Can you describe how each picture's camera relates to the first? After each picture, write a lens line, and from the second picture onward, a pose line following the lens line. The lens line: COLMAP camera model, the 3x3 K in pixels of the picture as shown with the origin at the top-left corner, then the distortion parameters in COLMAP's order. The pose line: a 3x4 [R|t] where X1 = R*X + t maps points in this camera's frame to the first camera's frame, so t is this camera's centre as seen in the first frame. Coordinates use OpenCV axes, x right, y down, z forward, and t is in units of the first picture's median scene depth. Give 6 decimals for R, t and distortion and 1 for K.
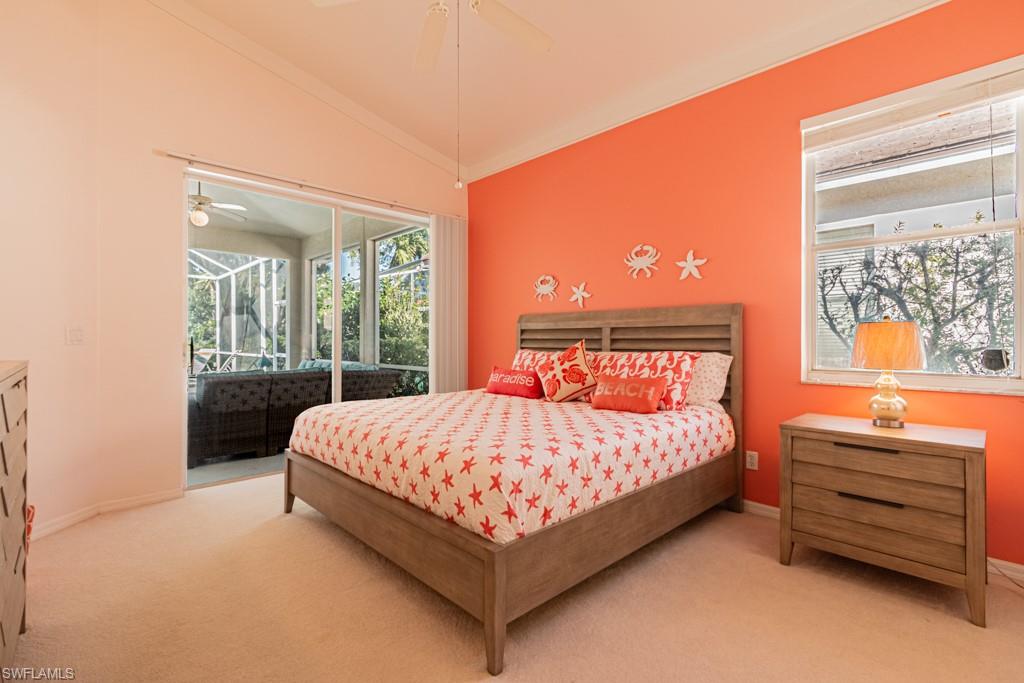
lens RADIAL K [[469.8, 0, 511.6], [0, 469.8, 333.8], [0, 0, 1]] dist [0.002245, -0.000027]
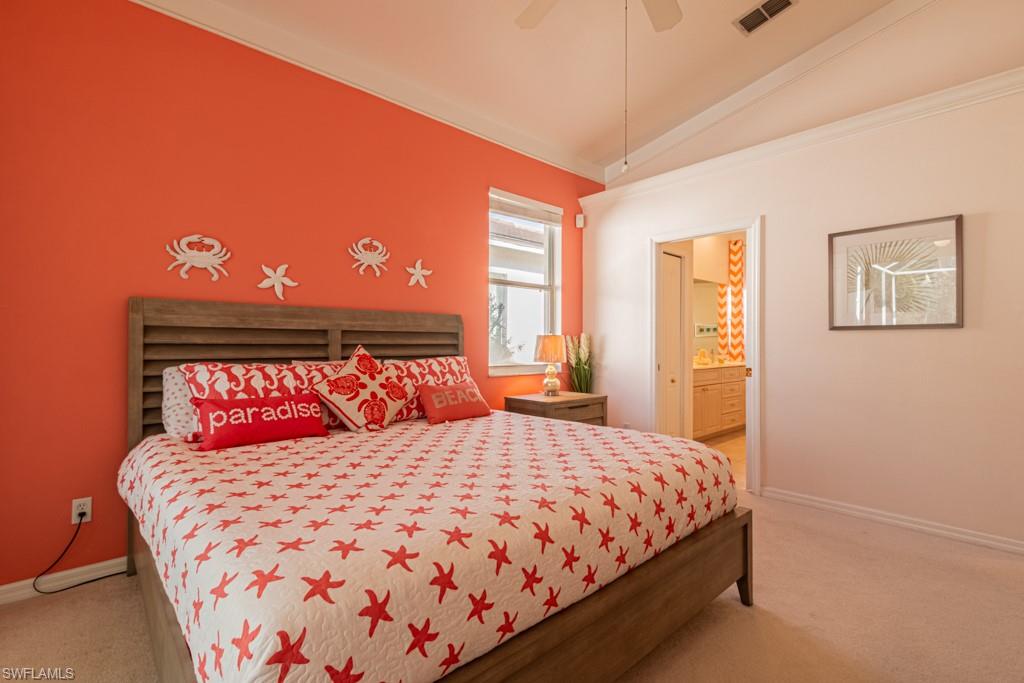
lens RADIAL K [[469.8, 0, 511.6], [0, 469.8, 333.8], [0, 0, 1]] dist [0.002245, -0.000027]
pose [[0.027394, 0.023121, 0.999357, -0.646402], [-0.014776, 0.999633, -0.022722, 0.007729], [-0.999515, -0.014144, 0.027726, 0.763645]]
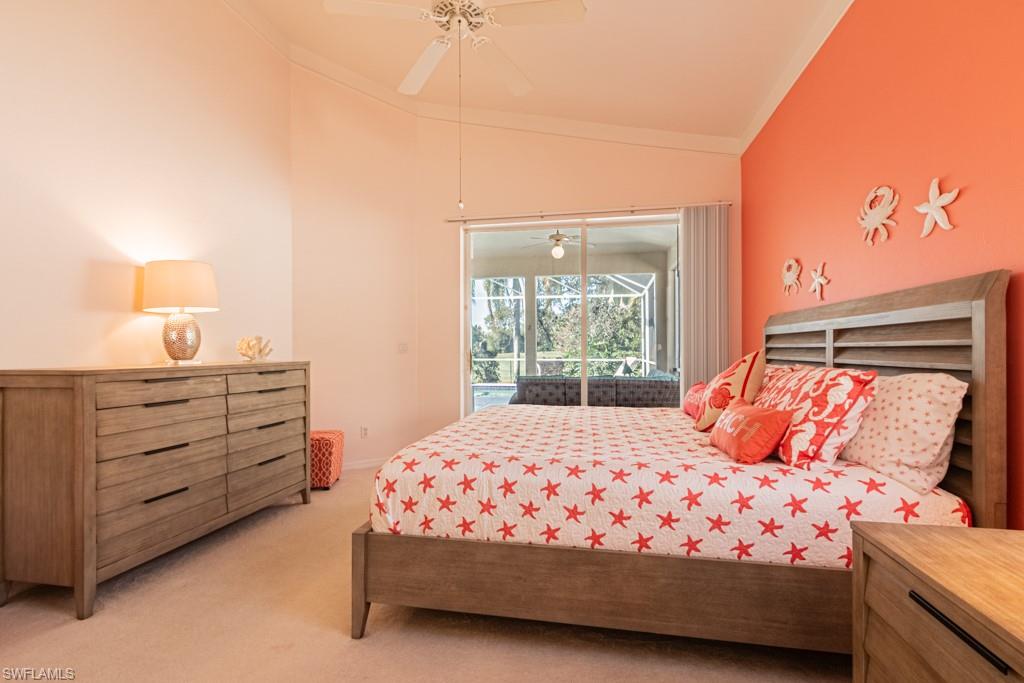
lens RADIAL K [[482.2, 0, 512.0], [0, 482.2, 341.5], [0, 0, 1]] dist [0.003802, 0.000162]
pose [[0.574433, -0.015689, -0.818401, 0.550098], [0.013136, 0.999864, -0.009948, 0.003821], [0.818446, -0.005036, 0.574561, 0.297276]]
